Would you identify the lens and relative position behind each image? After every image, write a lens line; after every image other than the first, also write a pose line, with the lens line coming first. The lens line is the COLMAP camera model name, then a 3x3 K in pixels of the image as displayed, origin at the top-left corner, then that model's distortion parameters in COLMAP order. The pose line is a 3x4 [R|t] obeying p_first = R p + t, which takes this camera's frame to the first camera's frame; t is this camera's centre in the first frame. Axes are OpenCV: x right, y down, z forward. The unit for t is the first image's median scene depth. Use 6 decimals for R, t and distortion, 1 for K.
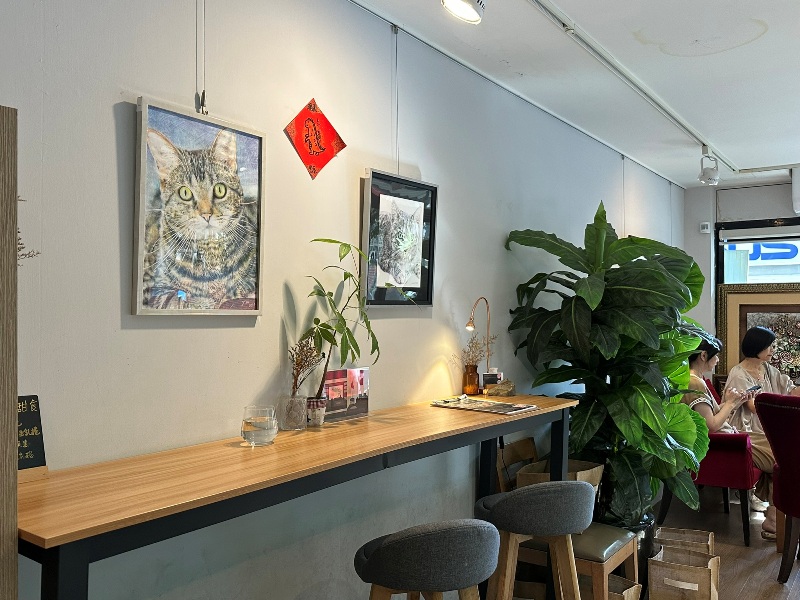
lens RADIAL K [[678.9, 0, 400.9], [0, 678.9, 301.1], [0, 0, 1]] dist [-0.001004, 0.000096]
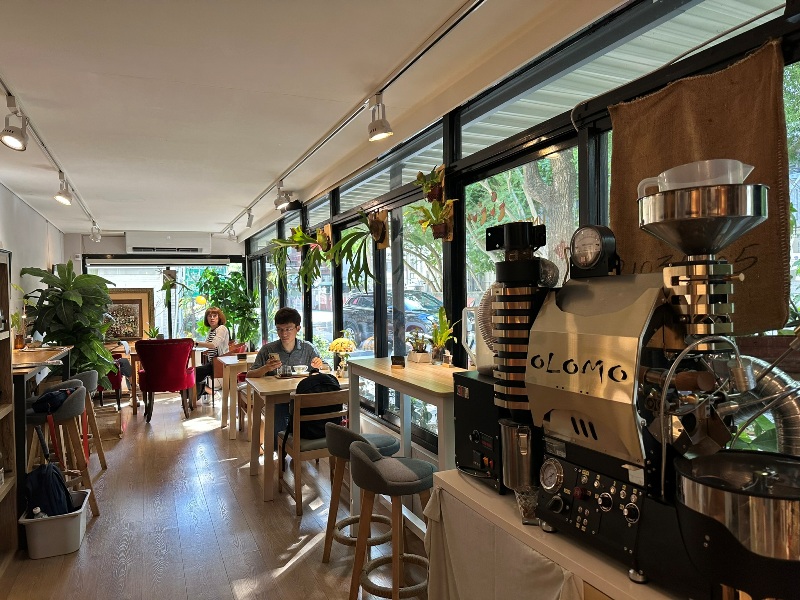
lens RADIAL K [[563.9, 0, 400.0], [0, 563.9, 299.2], [0, 0, 1]] dist [-0.014771, -0.006499]
pose [[0.479192, -0.018561, 0.877514, -0.815463], [0.005837, 0.999822, 0.017960, -0.036539], [-0.877691, -0.003484, 0.479215, -0.824896]]
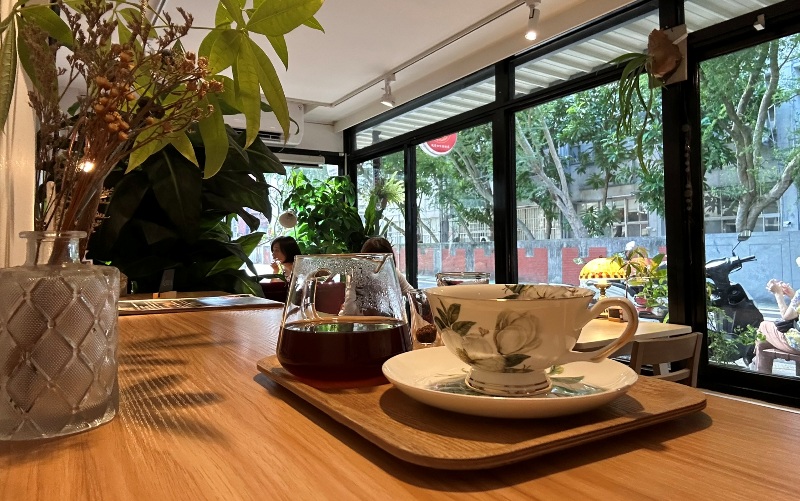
lens RADIAL K [[563.1, 0, 395.6], [0, 563.1, 237.4], [0, 0, 1]] dist [-0.022252, 0.000213]
pose [[0.366775, 0.016627, 0.930161, -0.202659], [-0.004172, 0.999860, -0.016228, 0.095218], [-0.930300, 0.002071, 0.366793, 0.582585]]
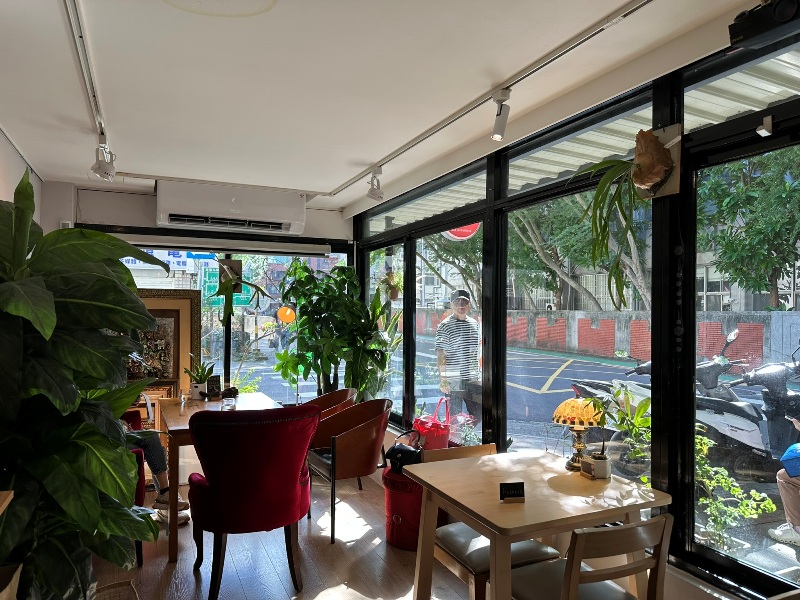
lens RADIAL K [[563.9, 0, 400.3], [0, 563.9, 302.2], [0, 0, 1]] dist [-0.014771, -0.006499]
pose [[0.476141, 0.015404, 0.879234, -0.010145], [-0.025294, 0.999673, -0.003816, -0.024465], [-0.879005, -0.020423, 0.476375, 0.437456]]
